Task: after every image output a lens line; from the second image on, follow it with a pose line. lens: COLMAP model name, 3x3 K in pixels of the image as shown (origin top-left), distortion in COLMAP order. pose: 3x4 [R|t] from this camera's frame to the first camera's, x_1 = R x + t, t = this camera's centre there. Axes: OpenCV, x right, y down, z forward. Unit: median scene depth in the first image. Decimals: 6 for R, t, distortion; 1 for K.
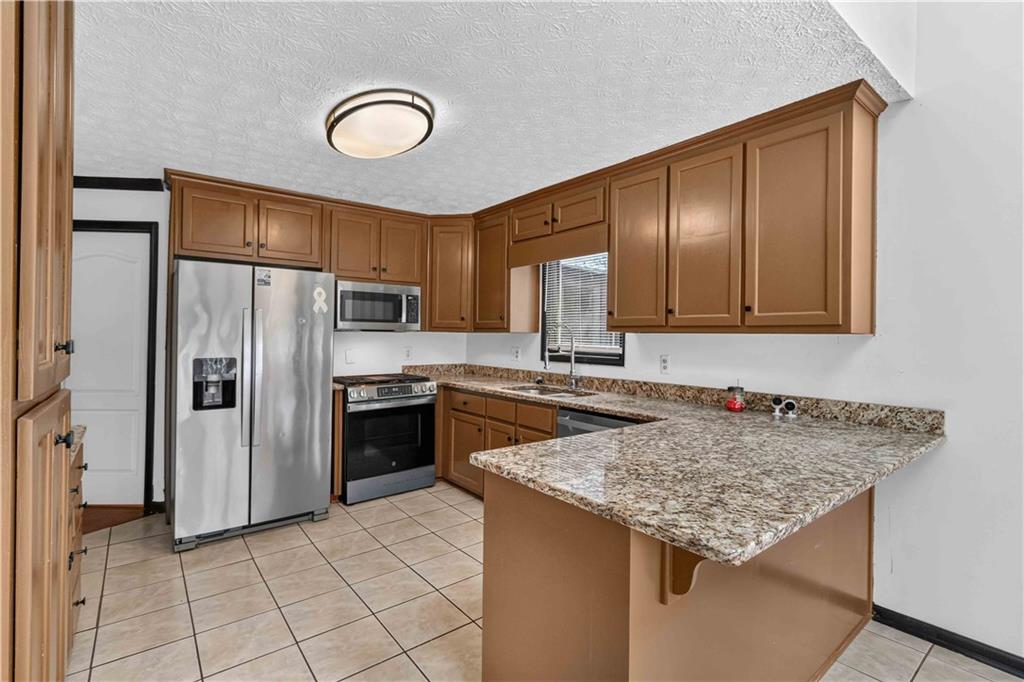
lens RADIAL K [[472.8, 0, 518.4], [0, 472.8, 337.4], [0, 0, 1]] dist [0.002243, 0.000777]
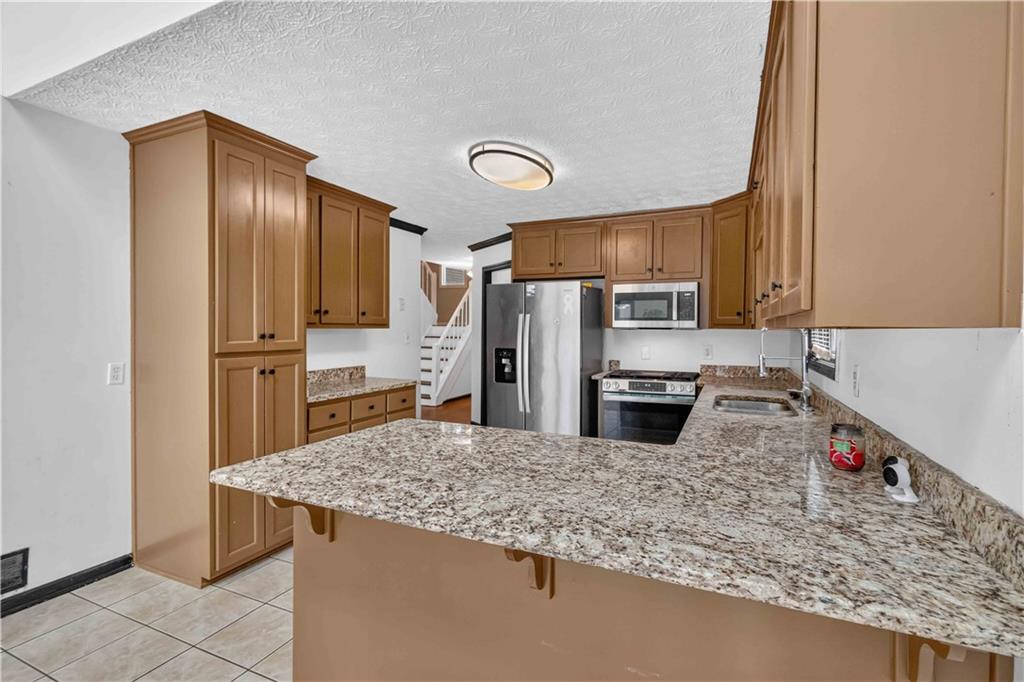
lens RADIAL K [[472.8, 0, 520.2], [0, 472.8, 338.9], [0, 0, 1]] dist [0.002243, 0.000777]
pose [[0.454278, 0.010665, -0.890796, 0.449730], [-0.004669, 0.999943, 0.009591, 0.000030], [0.890848, -0.000198, 0.454302, 0.236070]]
